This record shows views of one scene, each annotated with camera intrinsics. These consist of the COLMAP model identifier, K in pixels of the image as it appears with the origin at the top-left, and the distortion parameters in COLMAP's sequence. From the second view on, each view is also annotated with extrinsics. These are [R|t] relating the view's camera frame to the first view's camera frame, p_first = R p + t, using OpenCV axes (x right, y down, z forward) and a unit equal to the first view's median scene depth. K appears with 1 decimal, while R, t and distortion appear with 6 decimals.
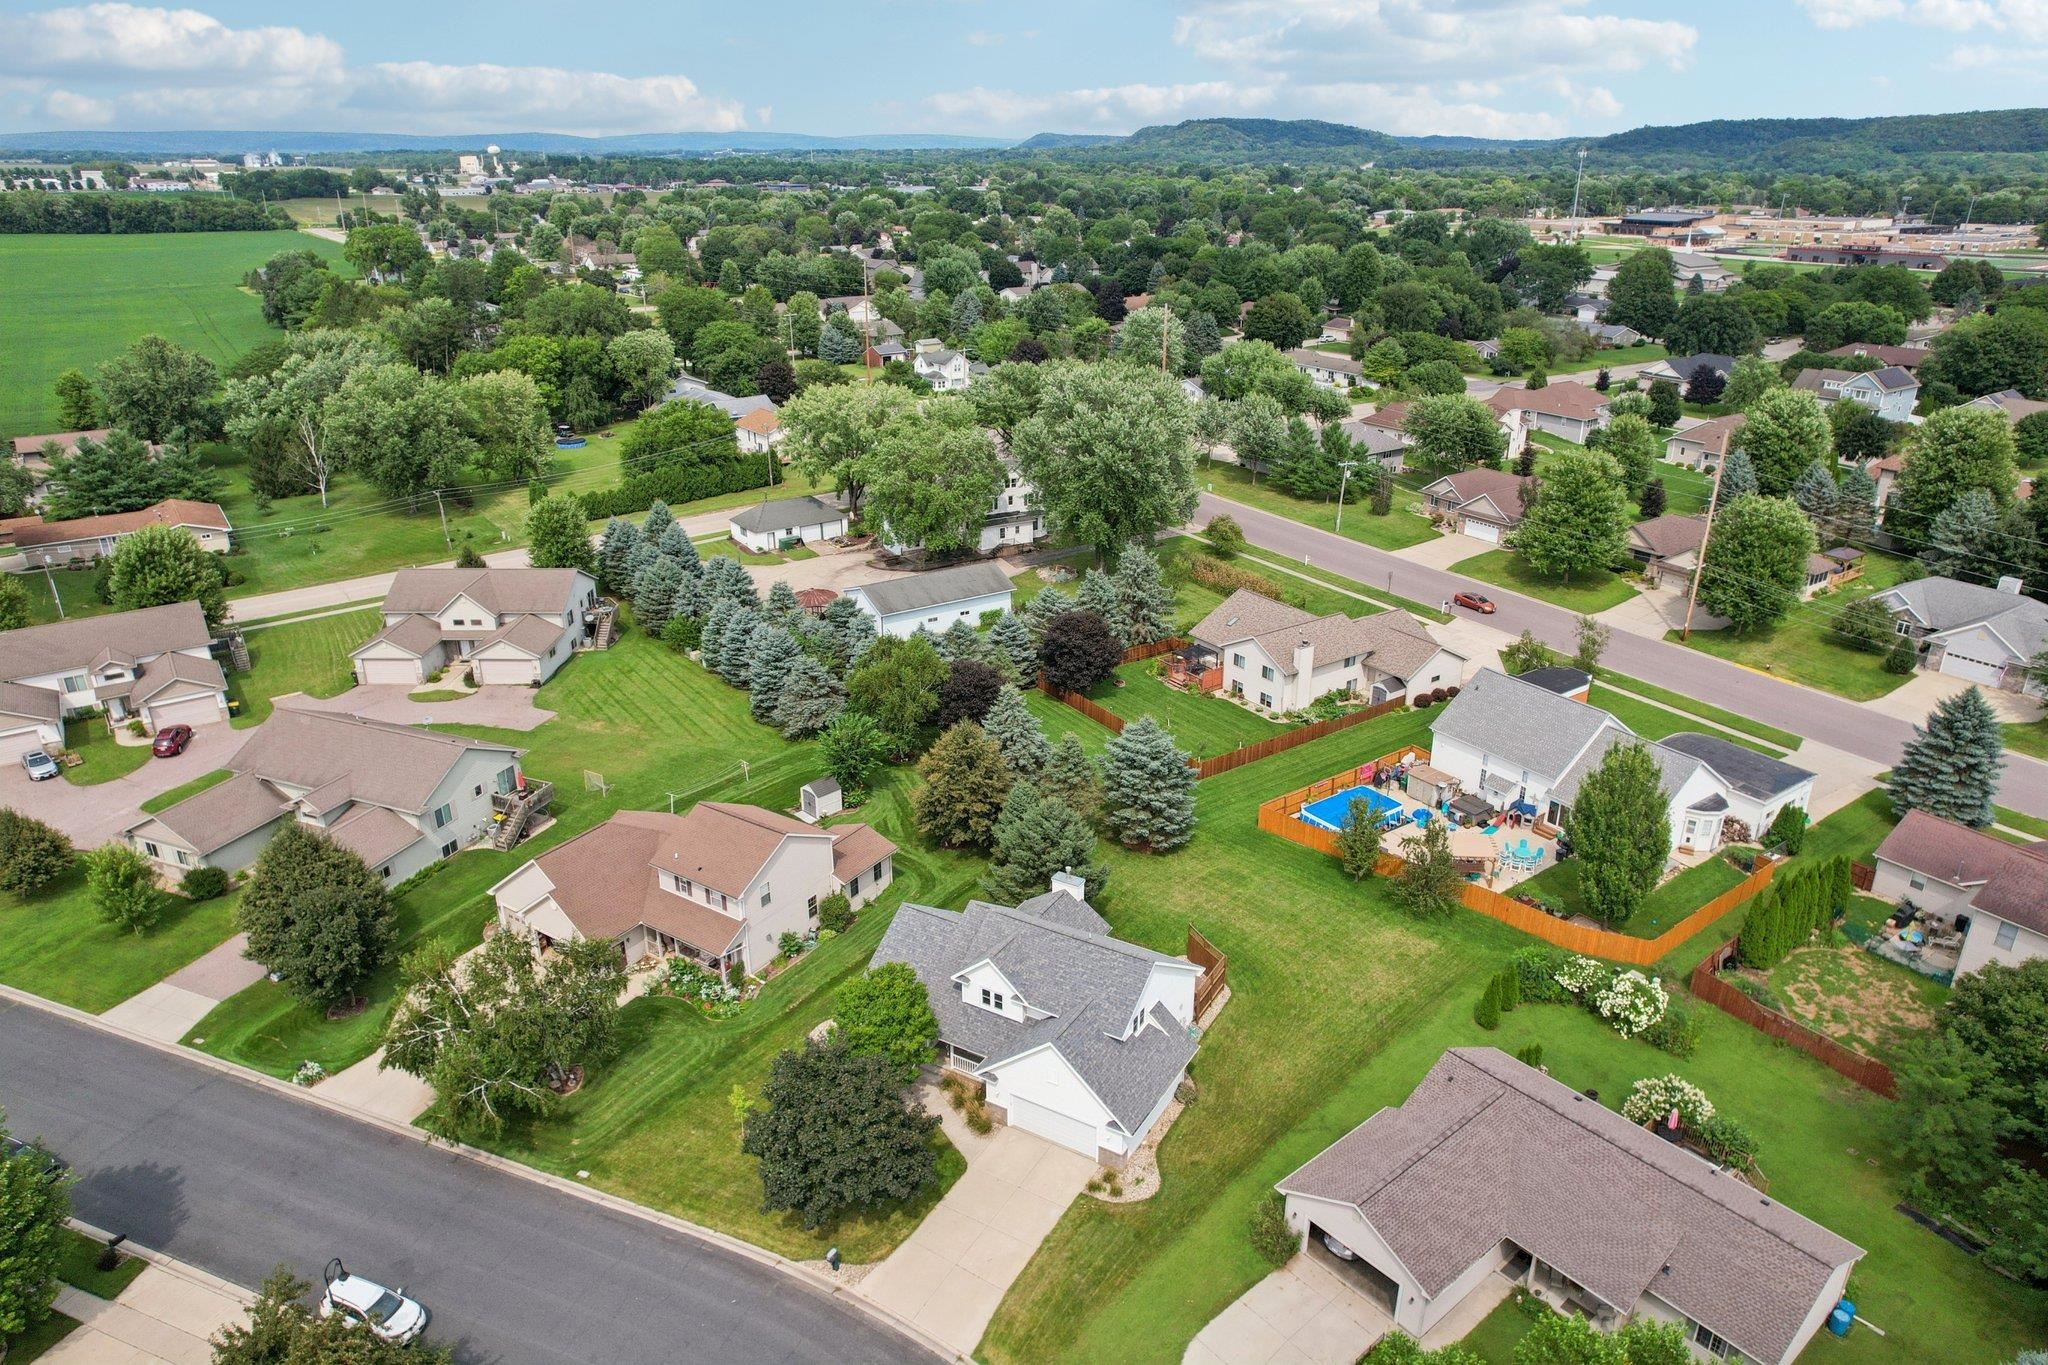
lens RADIAL K [[1319.3, 0, 1034.2], [0, 1319.3, 676.3], [0, 0, 1]] dist [-0.078858, 0.068624]
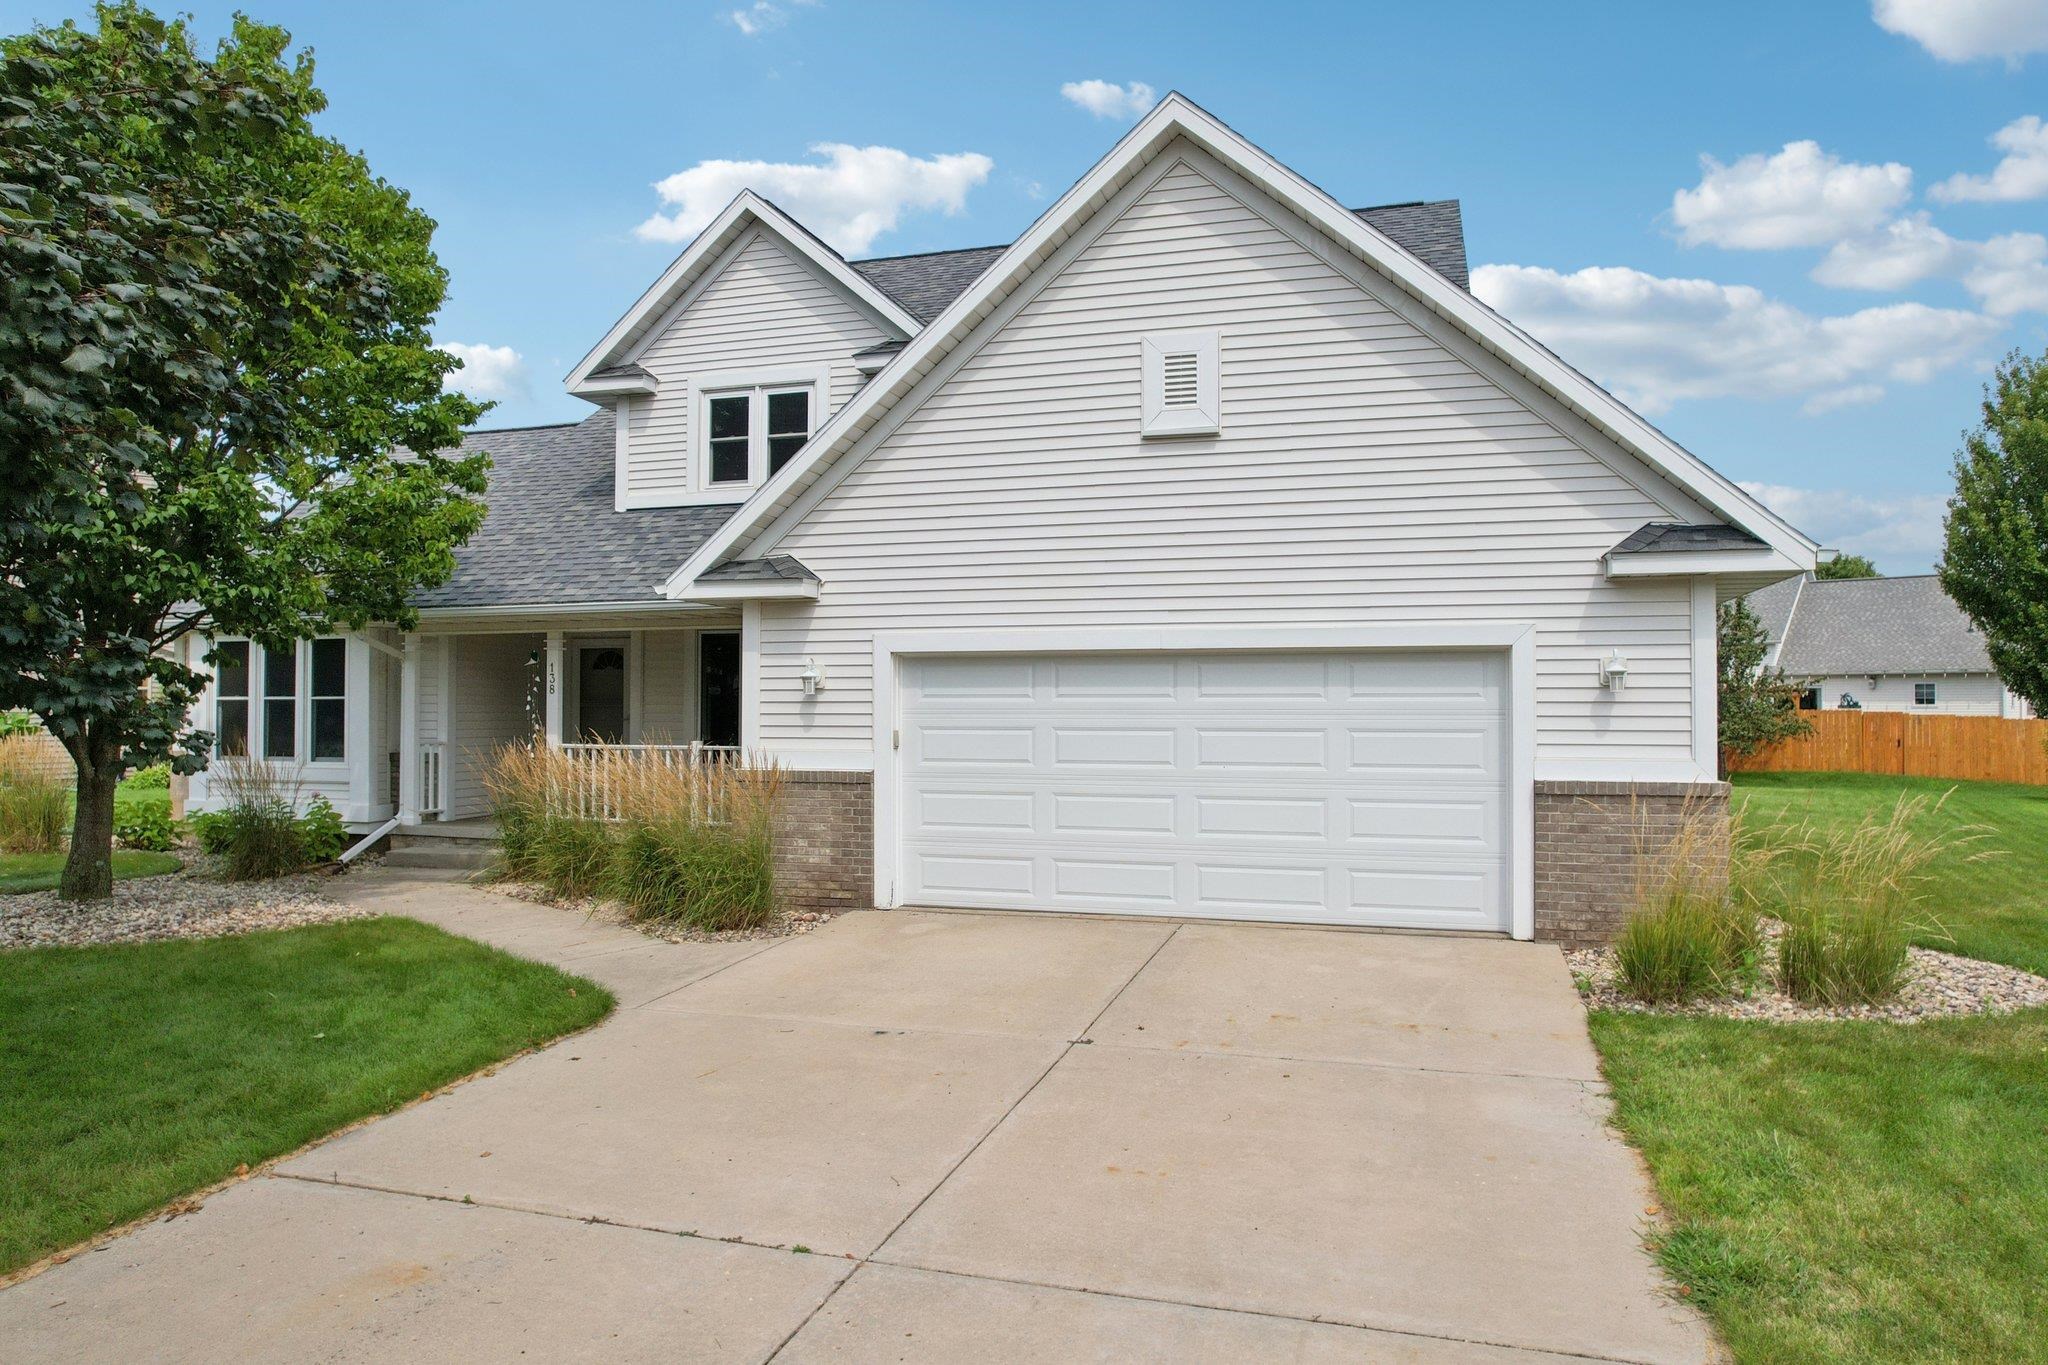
lens RADIAL K [[1319.3, 0, 1034.2], [0, 1319.3, 676.3], [0, 0, 1]] dist [-0.078858, 0.068624]
pose [[0.970810, -0.001463, 0.239844, -0.039790], [0.098041, 0.915045, -0.391254, 0.373209], [-0.218896, 0.403348, 0.888479, 0.814218]]
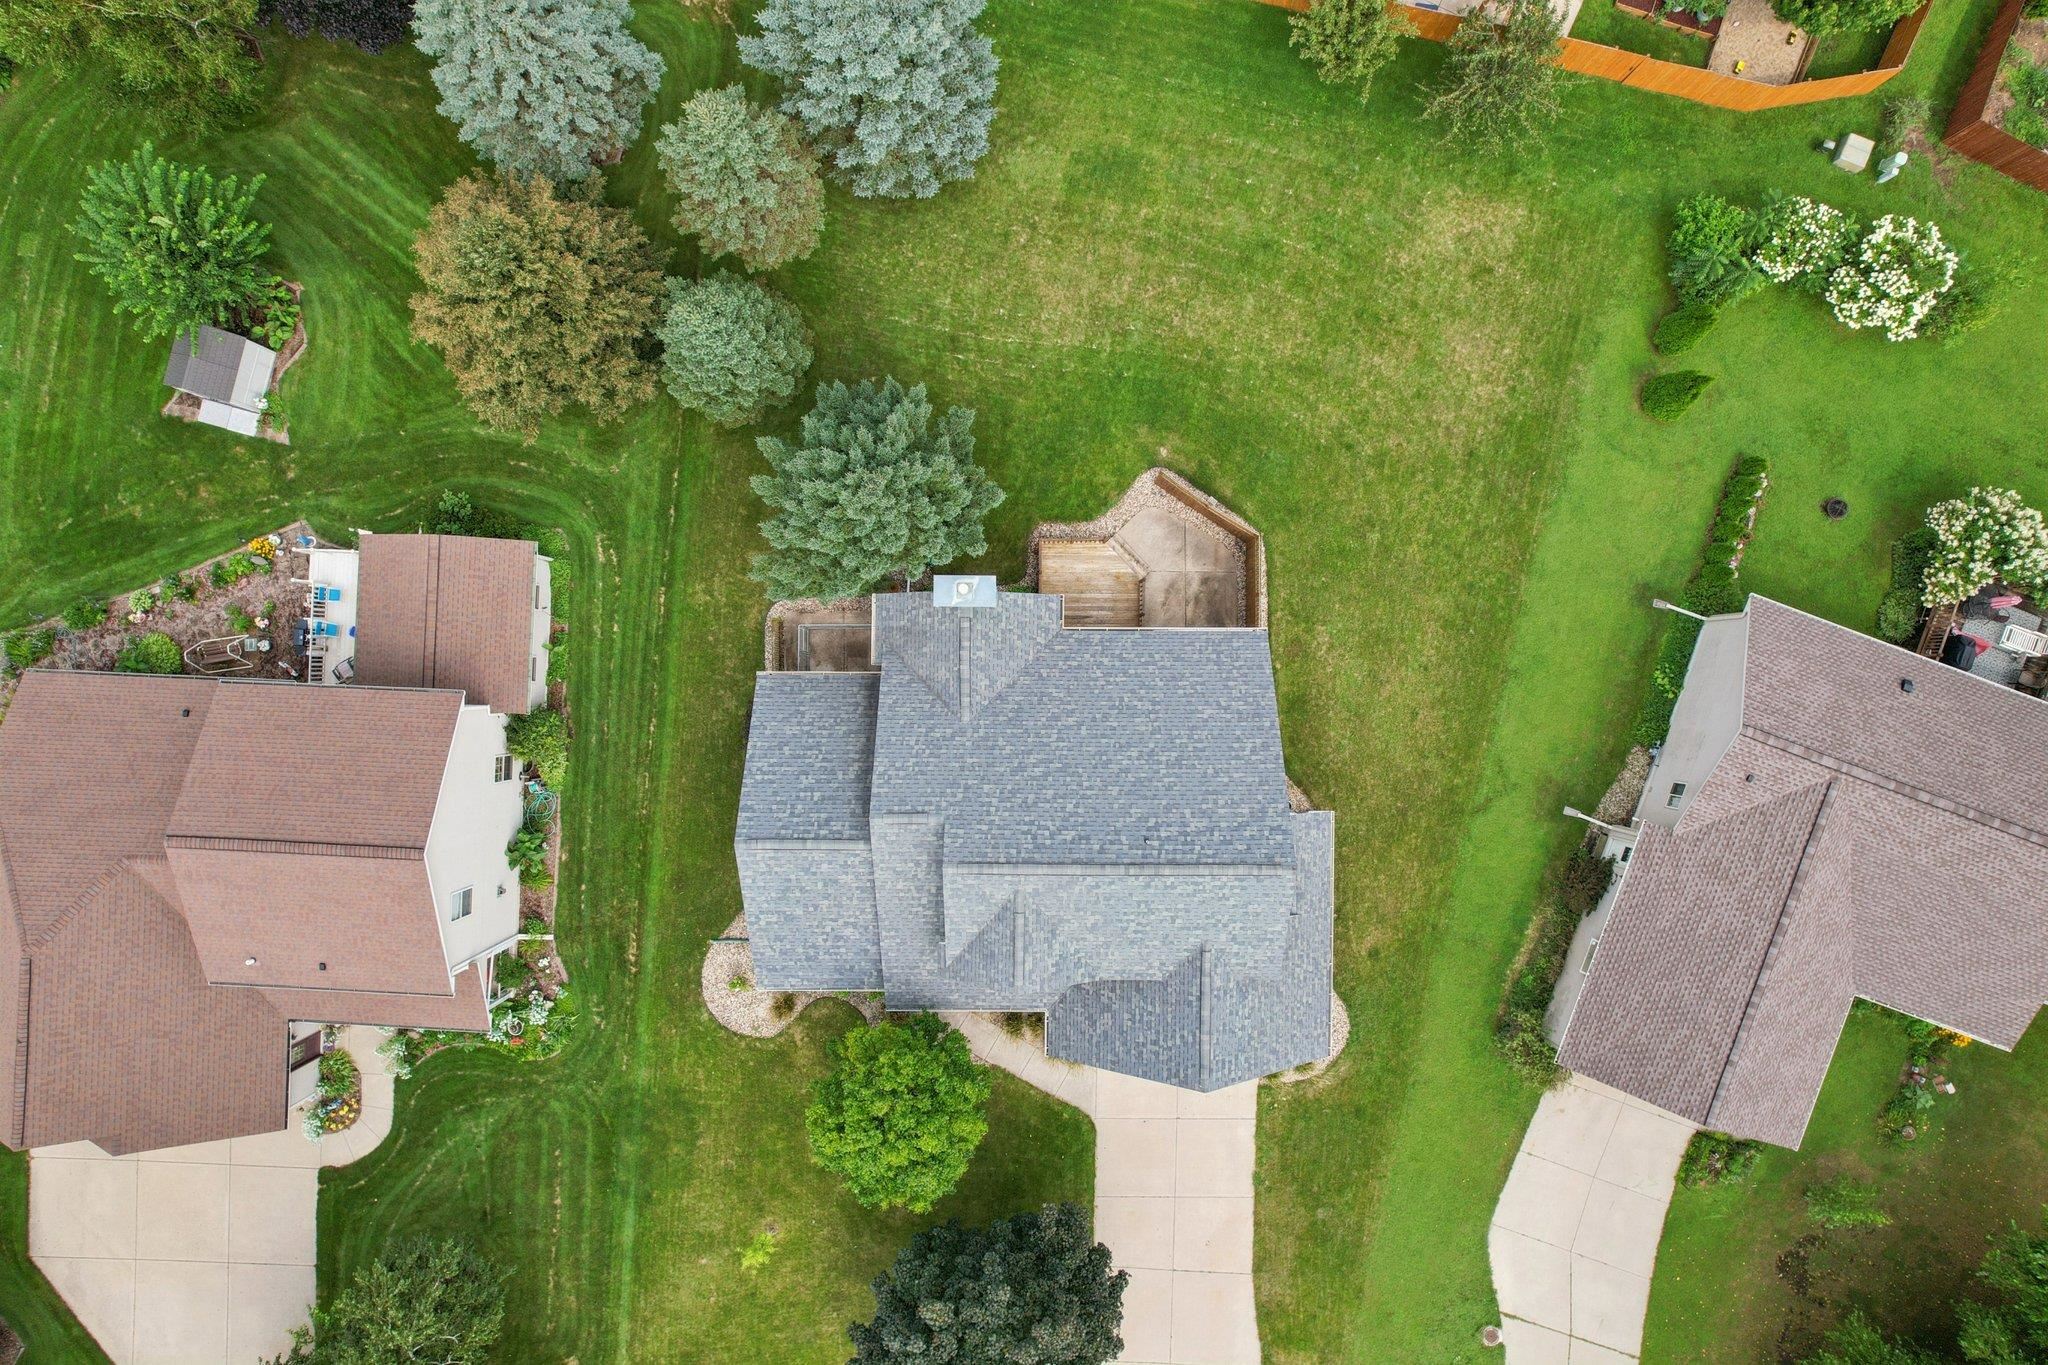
lens RADIAL K [[1319.3, 0, 1034.2], [0, 1319.3, 676.3], [0, 0, 1]] dist [-0.078858, 0.068624]
pose [[0.867648, -0.497179, -0.000291, 0.037023], [0.189359, 0.329916, 0.924824, -0.332835], [-0.459707, -0.802476, 0.380396, 0.880302]]
